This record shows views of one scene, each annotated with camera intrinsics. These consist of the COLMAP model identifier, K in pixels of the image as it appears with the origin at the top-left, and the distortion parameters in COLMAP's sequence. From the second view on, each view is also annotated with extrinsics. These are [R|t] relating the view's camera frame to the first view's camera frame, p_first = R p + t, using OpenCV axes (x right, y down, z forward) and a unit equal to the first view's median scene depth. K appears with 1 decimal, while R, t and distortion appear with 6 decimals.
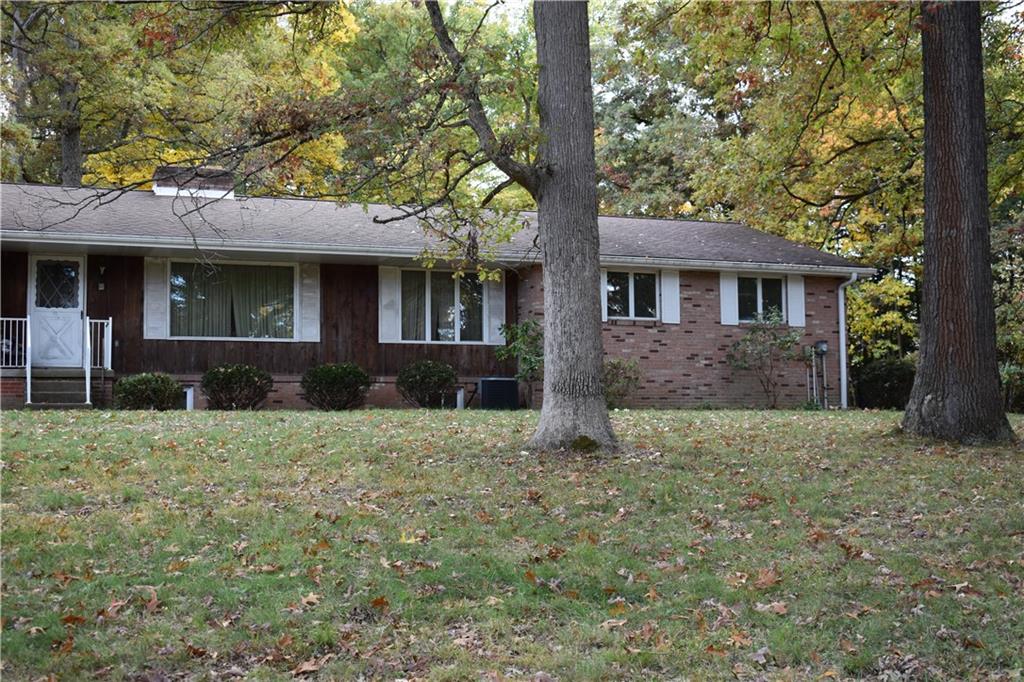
lens RADIAL K [[1317.6, 0, 517.2], [0, 1317.6, 342.0], [0, 0, 1]] dist [-0.042319, 0.000000]
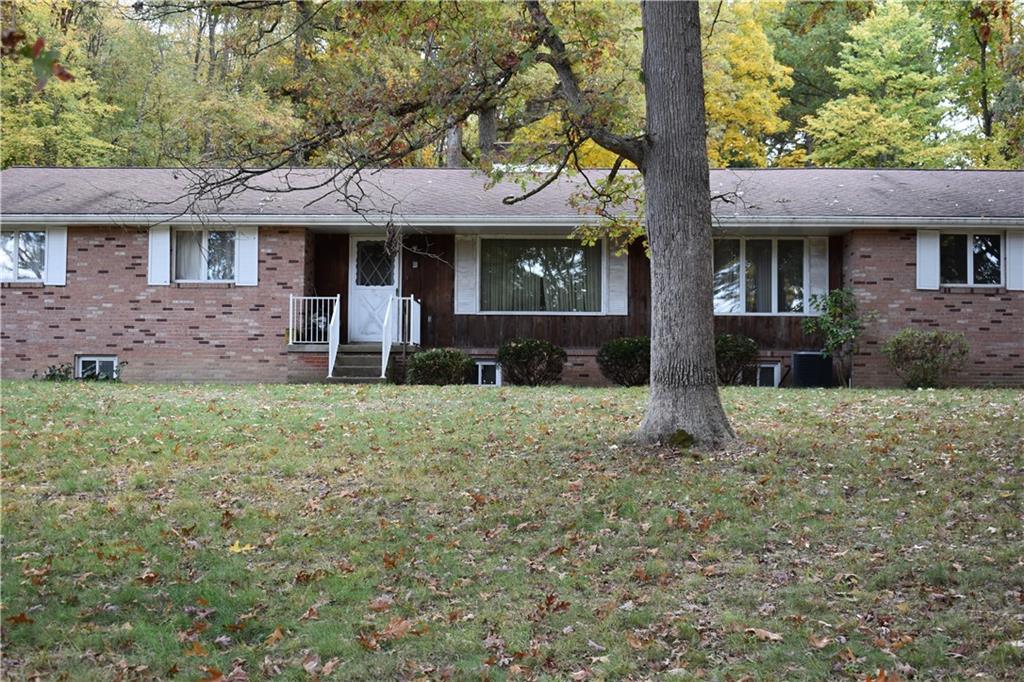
lens RADIAL K [[1317.6, 0, 510.1], [0, 1317.6, 345.0], [0, 0, 1]] dist [-0.042319, 0.000000]
pose [[0.924723, 0.000230, -0.380640, 0.145098], [0.012107, 0.999476, 0.030016, -0.008462], [0.380447, -0.032365, 0.924236, 0.054062]]
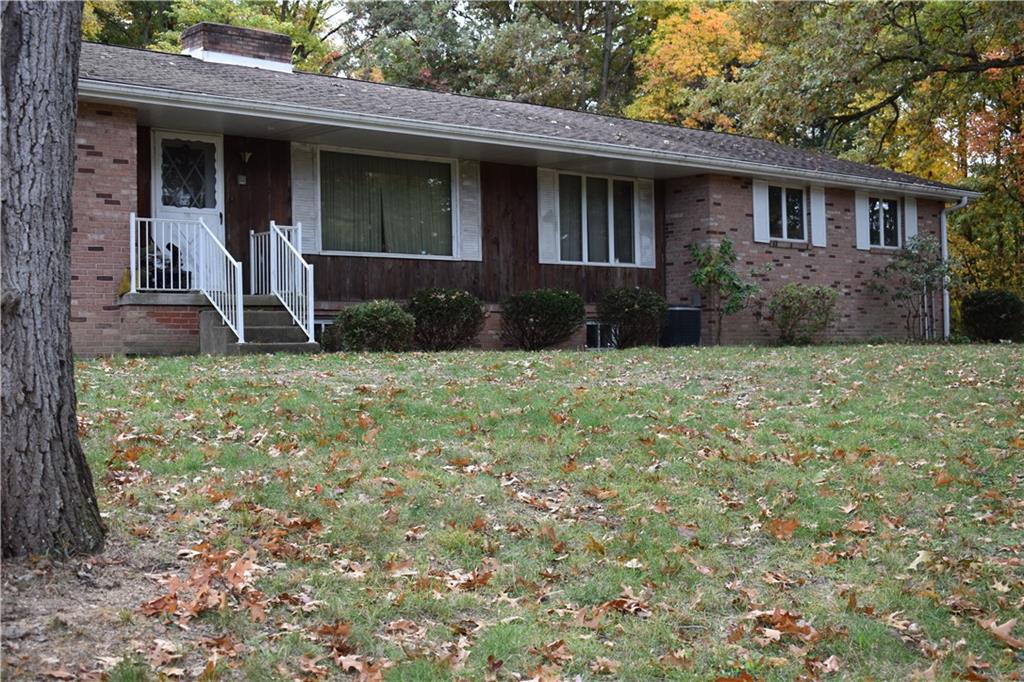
lens RADIAL K [[1317.6, 0, 515.4], [0, 1317.6, 338.7], [0, 0, 1]] dist [-0.042319, 0.000000]
pose [[0.939325, -0.004138, 0.343003, -0.404027], [-0.014845, 0.998500, 0.052701, 0.004518], [-0.342707, -0.054595, 0.937855, 0.251256]]
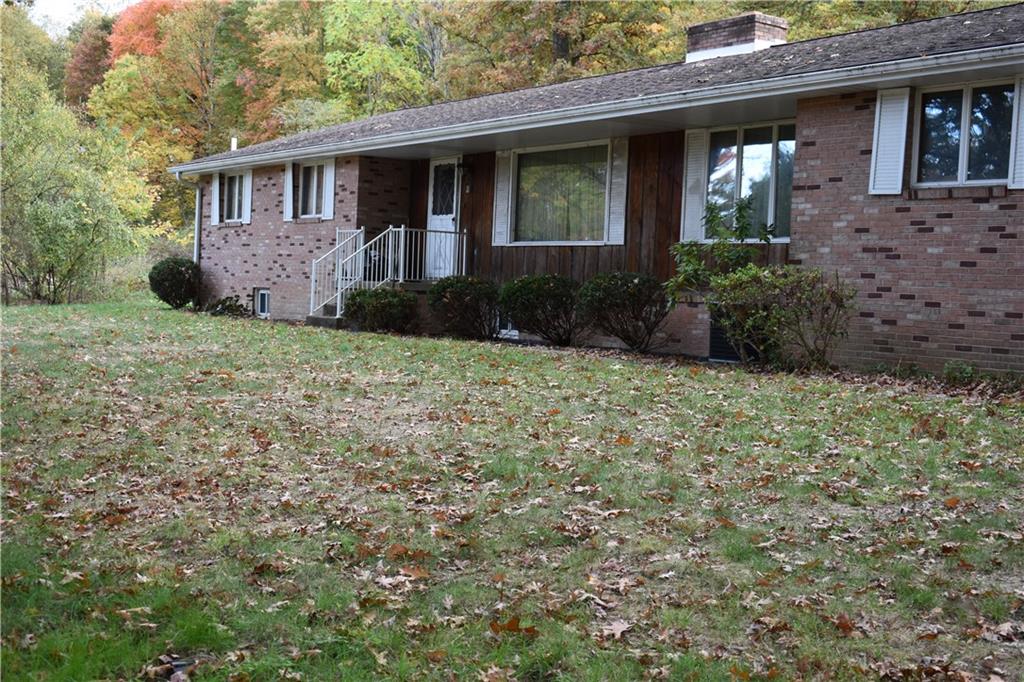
lens RADIAL K [[1317.6, 0, 513.1], [0, 1317.6, 344.7], [0, 0, 1]] dist [-0.042319, 0.000000]
pose [[0.259498, 0.056270, -0.964103, 0.545050], [0.025448, 0.997556, 0.065072, 0.006144], [0.965408, -0.041421, 0.257432, 0.753802]]
